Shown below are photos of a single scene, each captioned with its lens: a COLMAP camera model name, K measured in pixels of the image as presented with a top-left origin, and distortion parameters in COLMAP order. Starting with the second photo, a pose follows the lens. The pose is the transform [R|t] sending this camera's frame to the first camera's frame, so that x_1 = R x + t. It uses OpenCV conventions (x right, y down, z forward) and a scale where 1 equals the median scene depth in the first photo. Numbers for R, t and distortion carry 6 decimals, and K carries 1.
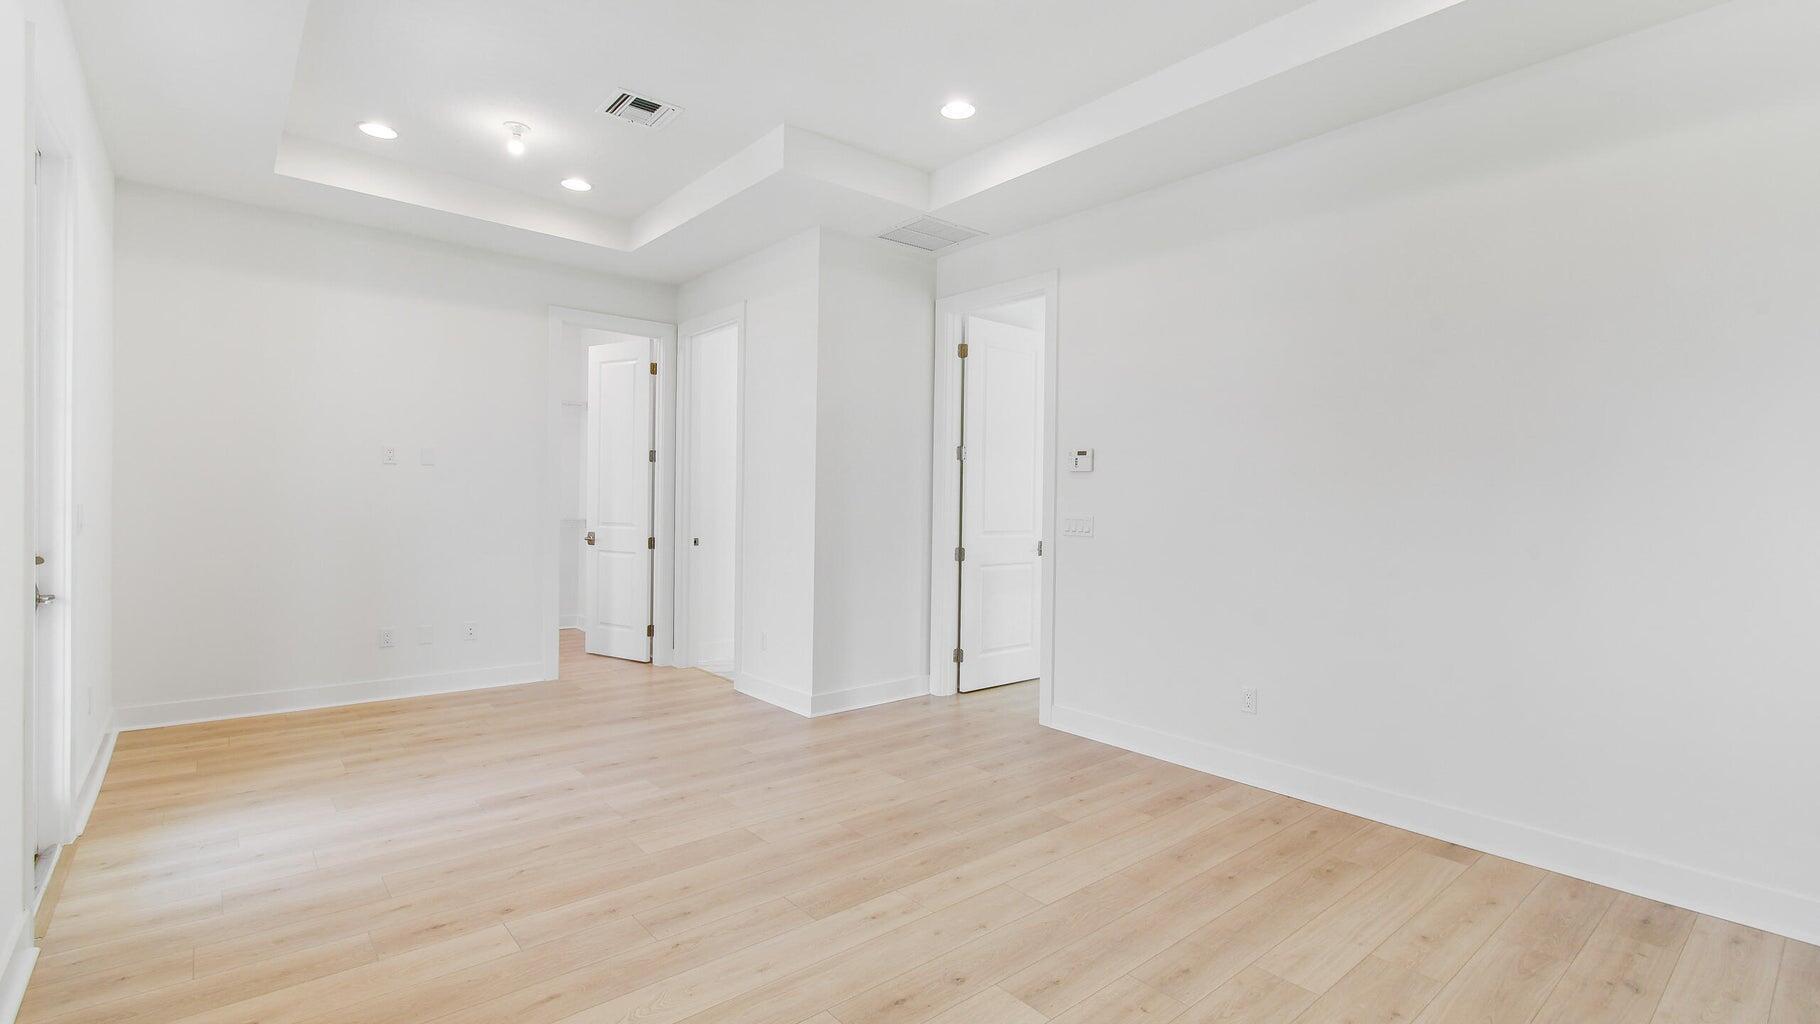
lens RADIAL K [[827.3, 0, 947.5], [0, 827.3, 508.2], [0, 0, 1]] dist [-0.001737, -0.000310]
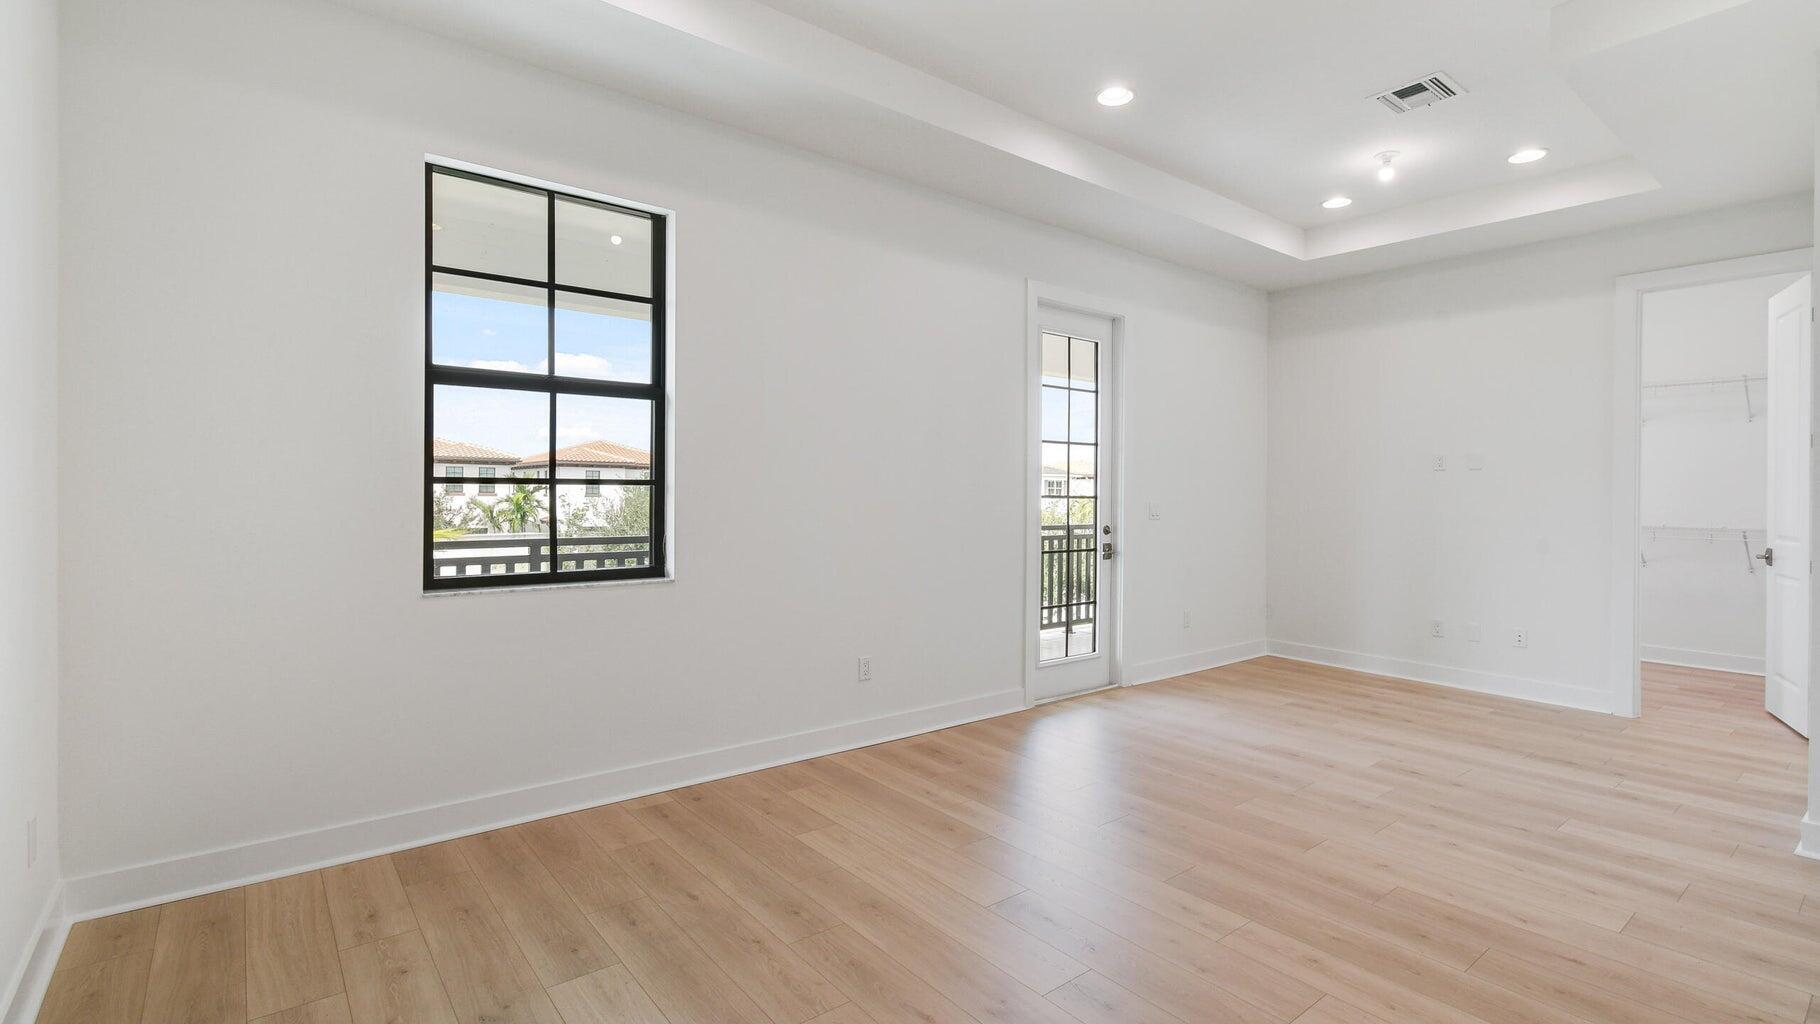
lens RADIAL K [[847.7, 0, 917.7], [0, 847.7, 496.6], [0, 0, 1]] dist [-0.000060, -0.000507]
pose [[-0.057507, -0.010198, -0.998293, 0.828292], [-0.021075, 0.999737, -0.008999, 0.011797], [0.998123, 0.020522, -0.057707, 0.628952]]
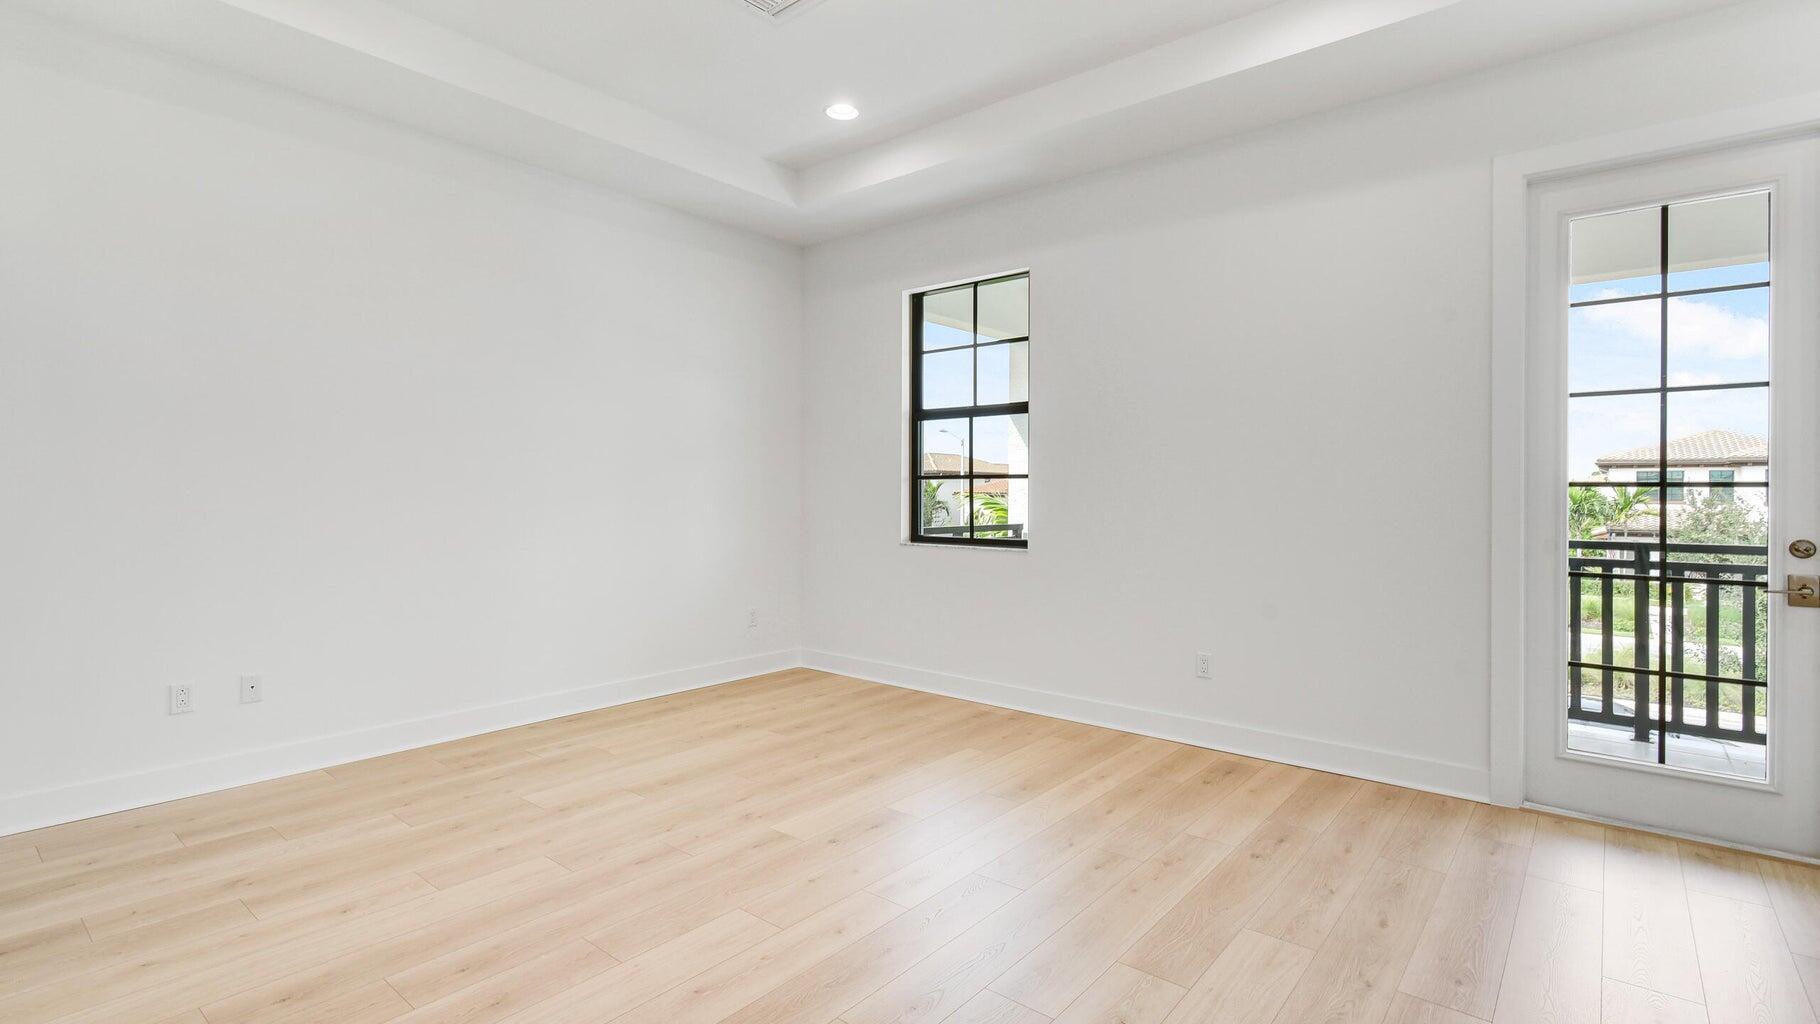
lens RADIAL K [[847.7, 0, 917.7], [0, 847.7, 496.6], [0, 0, 1]] dist [-0.000060, -0.000507]
pose [[-0.991041, -0.021594, -0.131801, 0.052552], [-0.023500, 0.999640, 0.012924, 0.012053], [0.131474, 0.015905, -0.991192, 1.739529]]
